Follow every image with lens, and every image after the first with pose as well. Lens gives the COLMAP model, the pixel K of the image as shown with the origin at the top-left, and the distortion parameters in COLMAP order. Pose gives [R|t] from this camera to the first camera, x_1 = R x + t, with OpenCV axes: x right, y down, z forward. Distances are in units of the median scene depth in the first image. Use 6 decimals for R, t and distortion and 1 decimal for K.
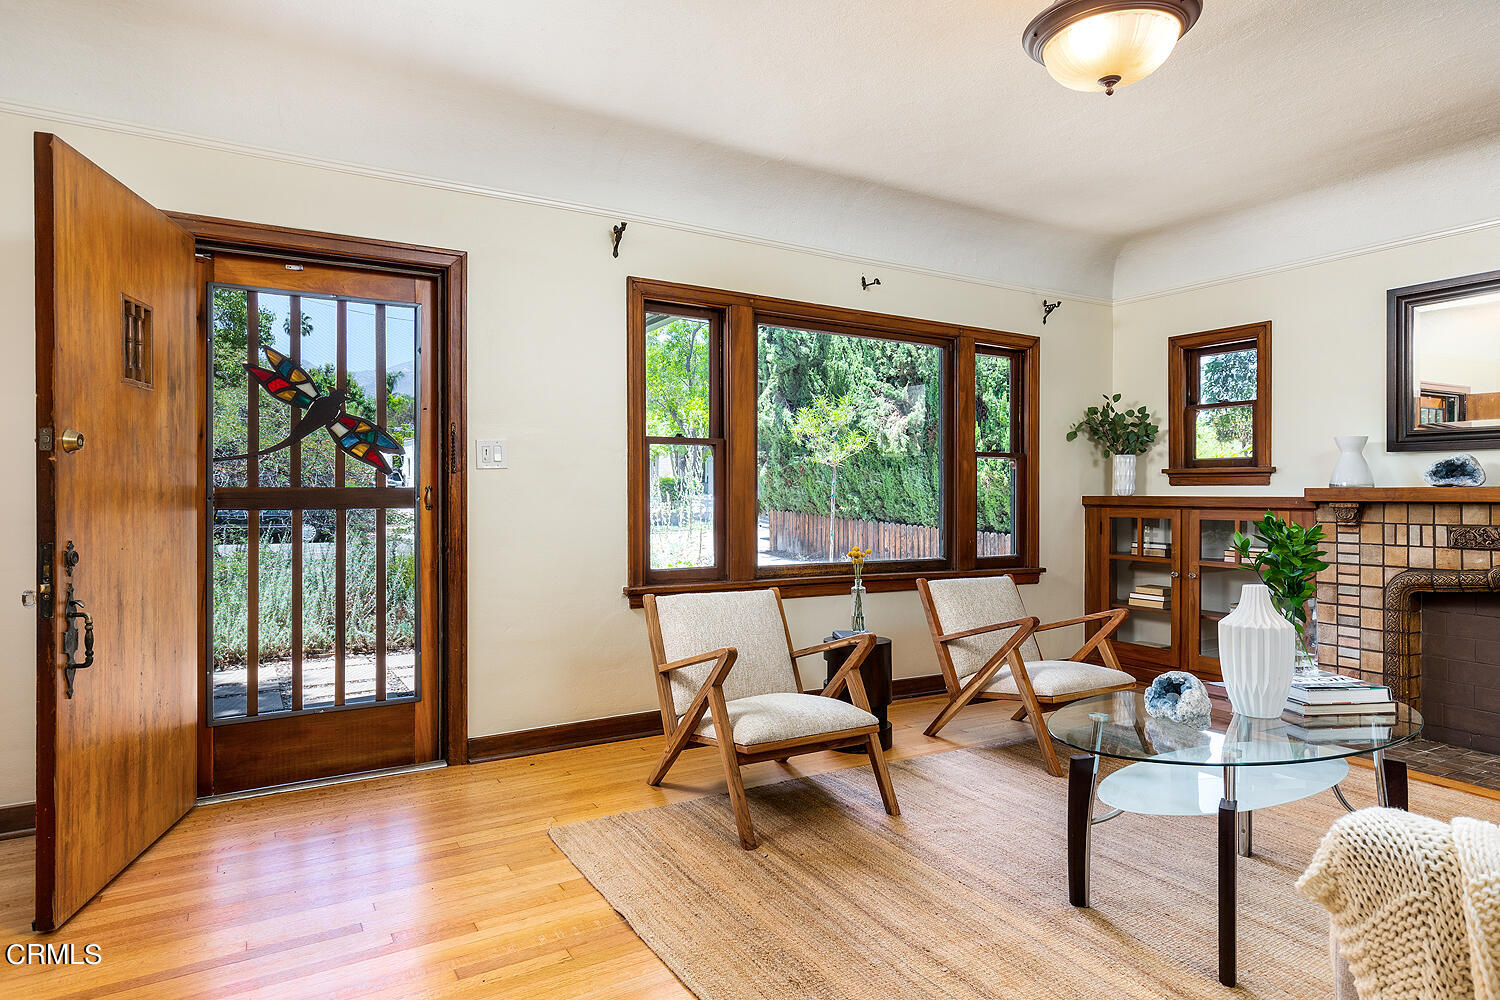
lens RADIAL K [[888.5, 0, 750.0], [0, 888.5, 500.0], [0, 0, 1]] dist [-0.014671, 0.000231]
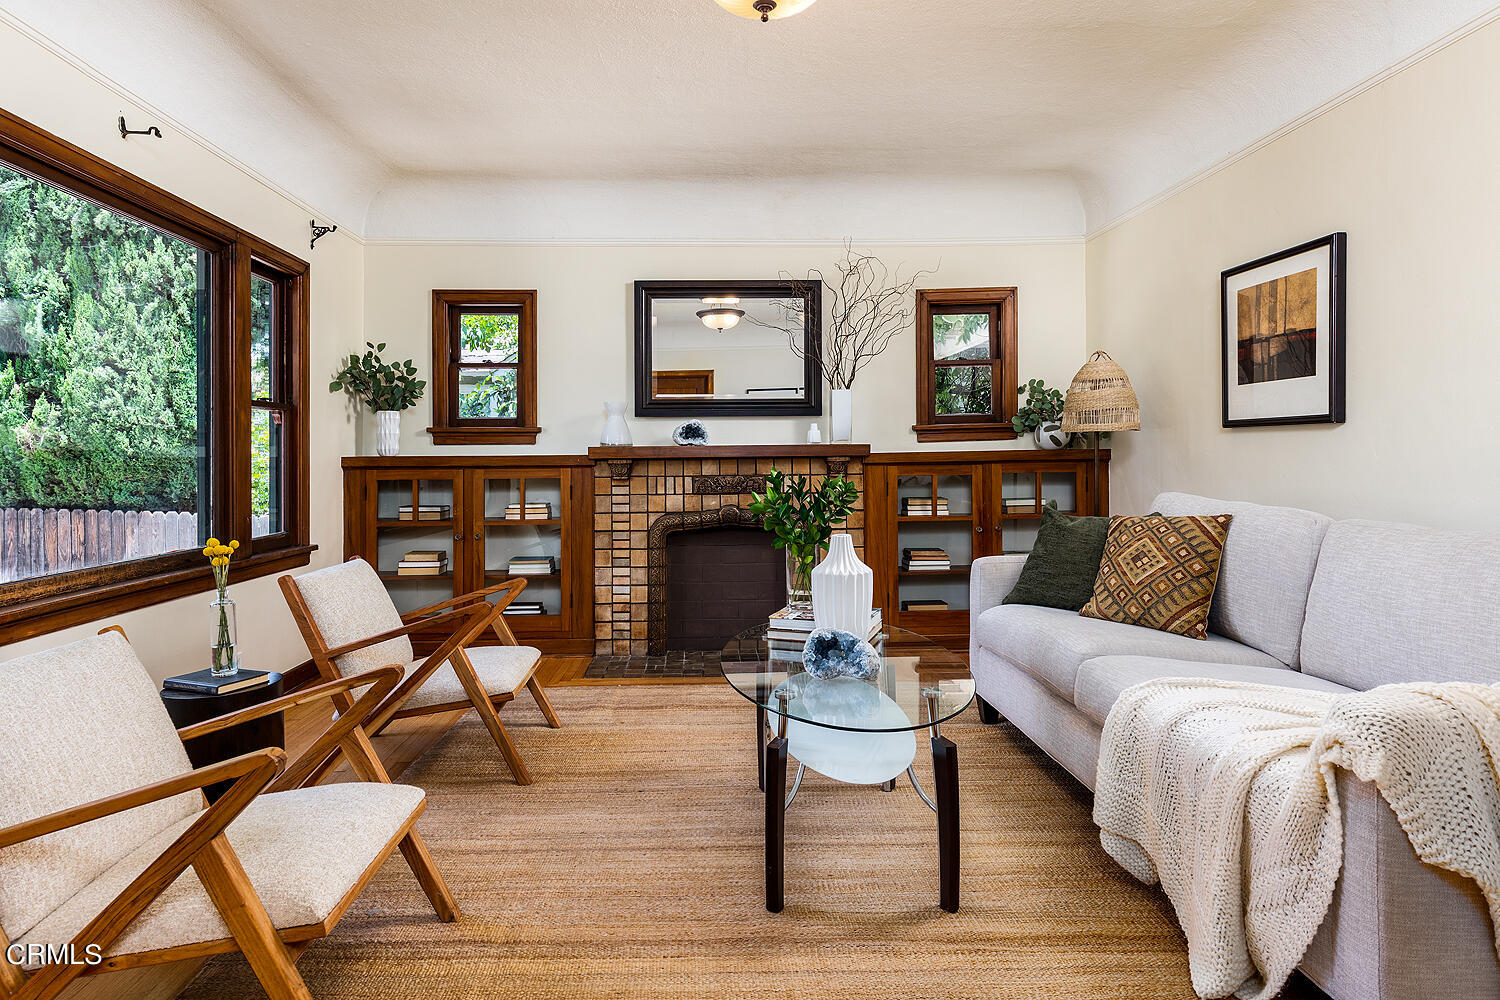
lens RADIAL K [[844.5, 0, 719.8], [0, 844.5, 450.1], [0, 0, 1]] dist [0.001619, 0.000045]
pose [[0.461929, -0.003270, 0.886911, -0.215628], [0.014933, 0.999880, -0.004091, -0.002511], [-0.886791, 0.015134, 0.461922, 0.341649]]
